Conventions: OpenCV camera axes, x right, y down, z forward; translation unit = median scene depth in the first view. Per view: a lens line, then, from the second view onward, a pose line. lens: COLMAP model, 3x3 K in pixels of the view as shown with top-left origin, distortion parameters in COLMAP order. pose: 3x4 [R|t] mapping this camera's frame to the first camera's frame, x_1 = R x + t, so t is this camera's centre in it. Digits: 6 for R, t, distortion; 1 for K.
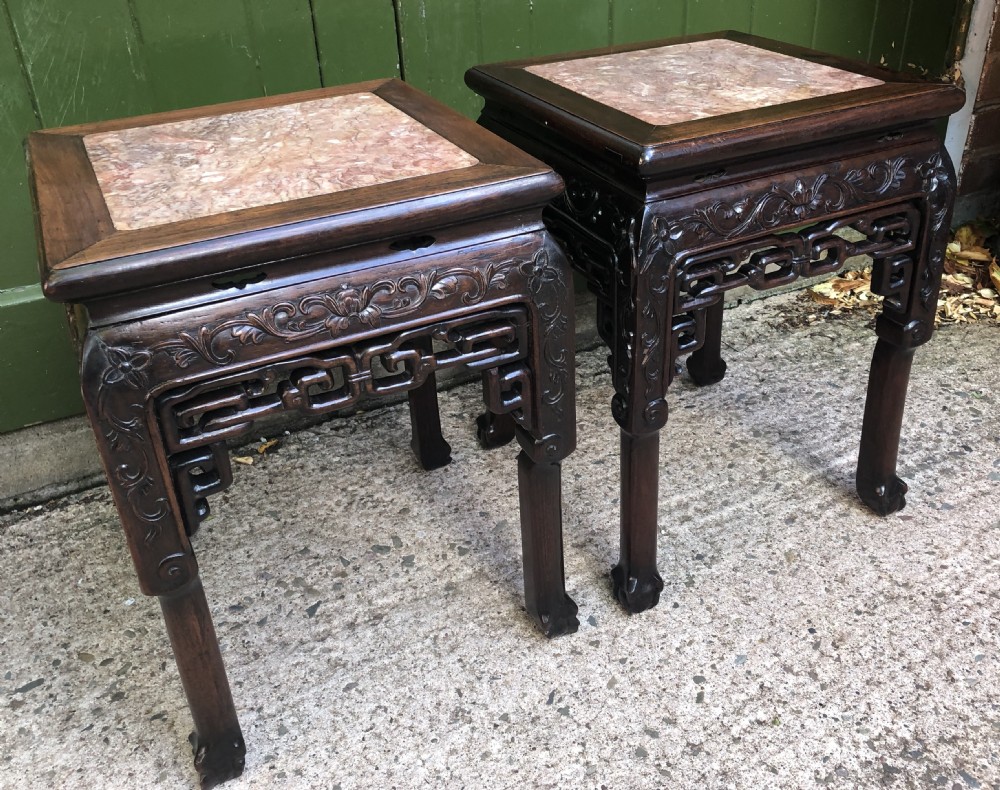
lens RADIAL K [[933.7, 0, 534.3], [0, 933.7, 378.3], [0, 0, 1]] dist [0.011814, 0.000000]
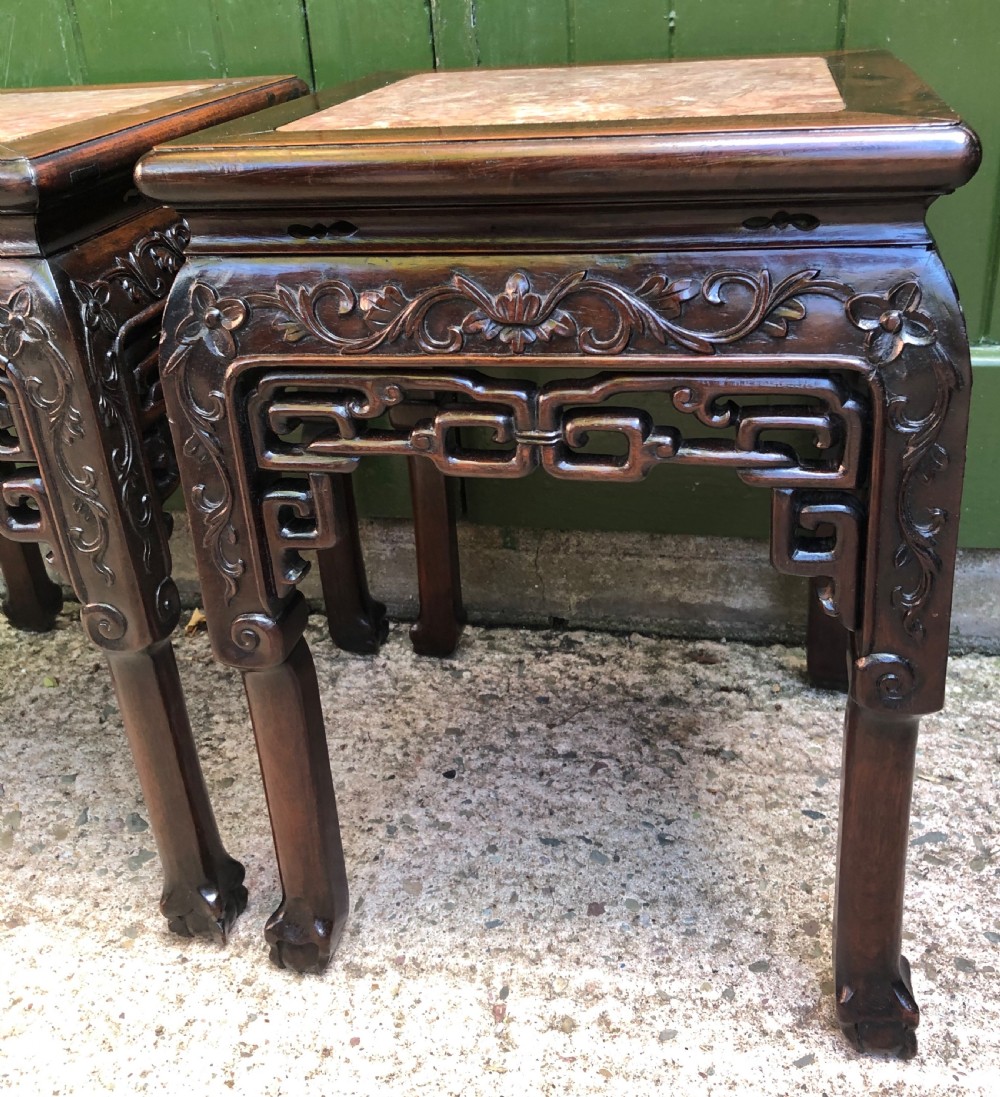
lens RADIAL K [[1137.1, 0, 516.8], [0, 1137.1, 497.4], [0, 0, 1]] dist [-0.003131, 0.000000]
pose [[0.785705, 0.255842, -0.563217, 0.449818], [-0.288898, 0.956837, 0.031622, -0.138639], [0.546997, 0.137867, 0.825704, 0.504105]]
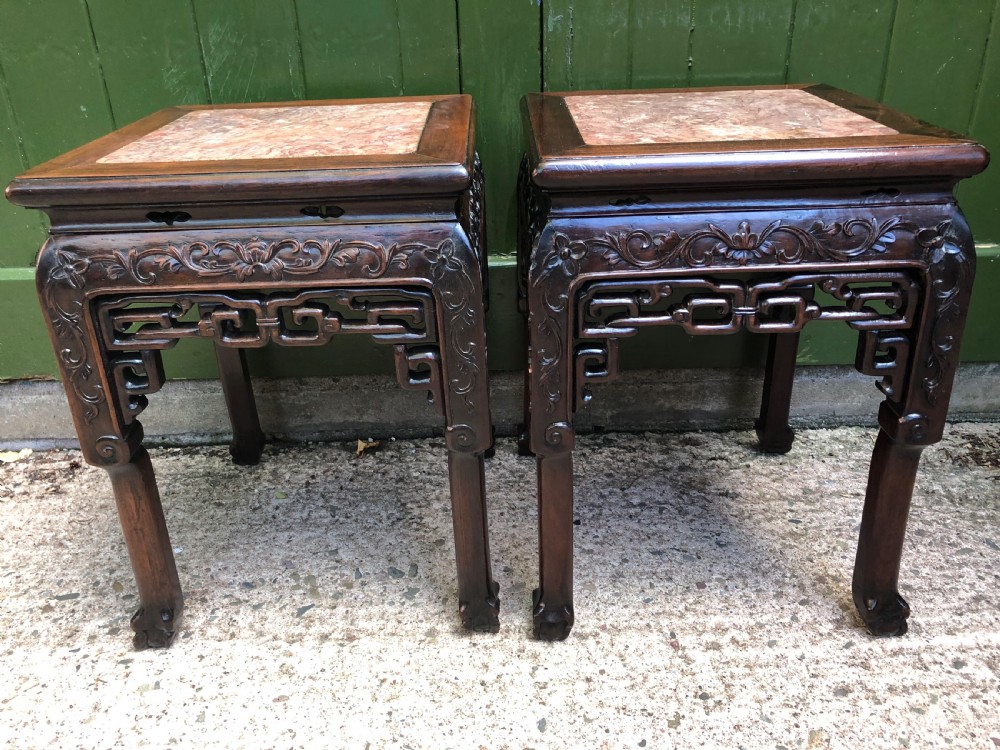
lens RADIAL K [[824.1, 0, 503.6], [0, 824.1, 362.9], [0, 0, 1]] dist [0.001762, 0.018640]
pose [[0.895920, 0.202908, -0.395165, 0.259878], [-0.227806, 0.973565, -0.016579, -0.050908], [0.381355, 0.104874, 0.918460, 0.224428]]
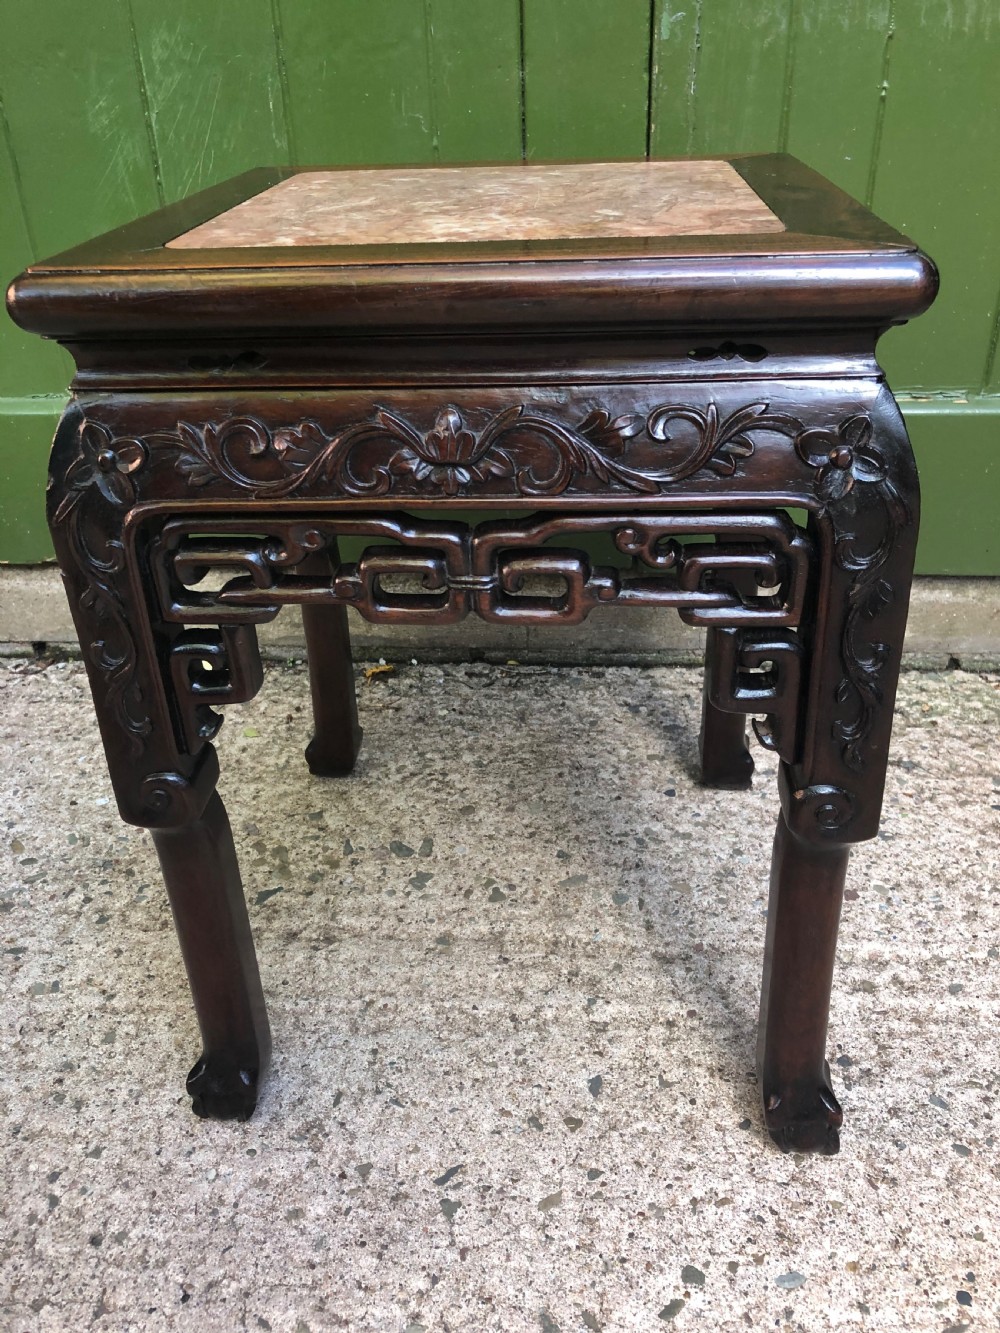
lens RADIAL K [[1098.5, 0, 504.5], [0, 1098.5, 656.1], [0, 0, 1]] dist [0.001762, 0.018640]
pose [[0.849511, 0.267334, -0.454822, 0.249717], [-0.263656, 0.961858, 0.072904, -0.037461], [0.456964, 0.057984, 0.887593, 0.324688]]
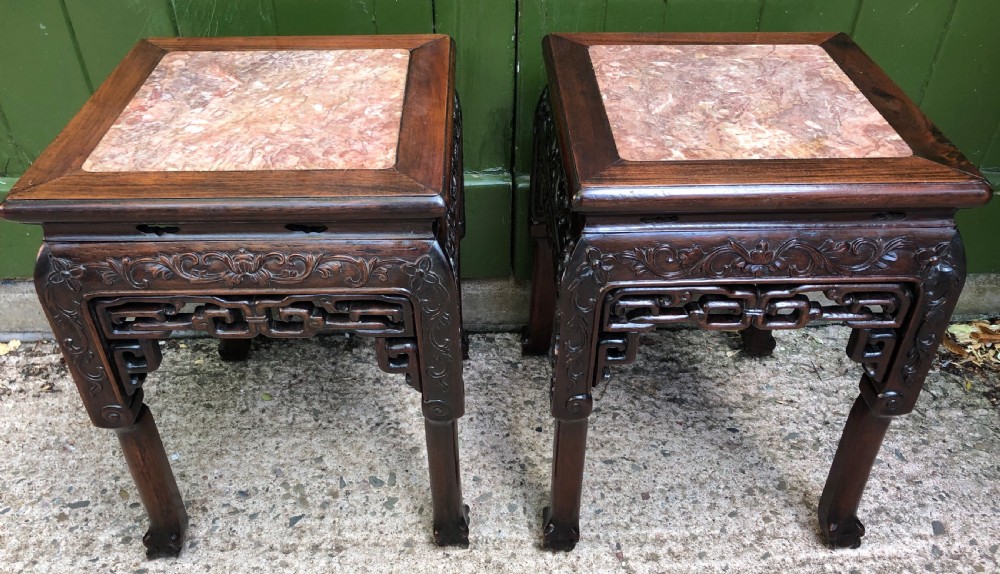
lens RADIAL K [[821.8, 0, 504.5], [0, 821.8, 317.6], [0, 0, 1]] dist [0.010662, 0.003143]
pose [[0.908124, 0.295355, -0.296777, 0.224836], [-0.245237, 0.949703, 0.194738, -0.250439], [0.339367, -0.104066, 0.934880, 0.161685]]
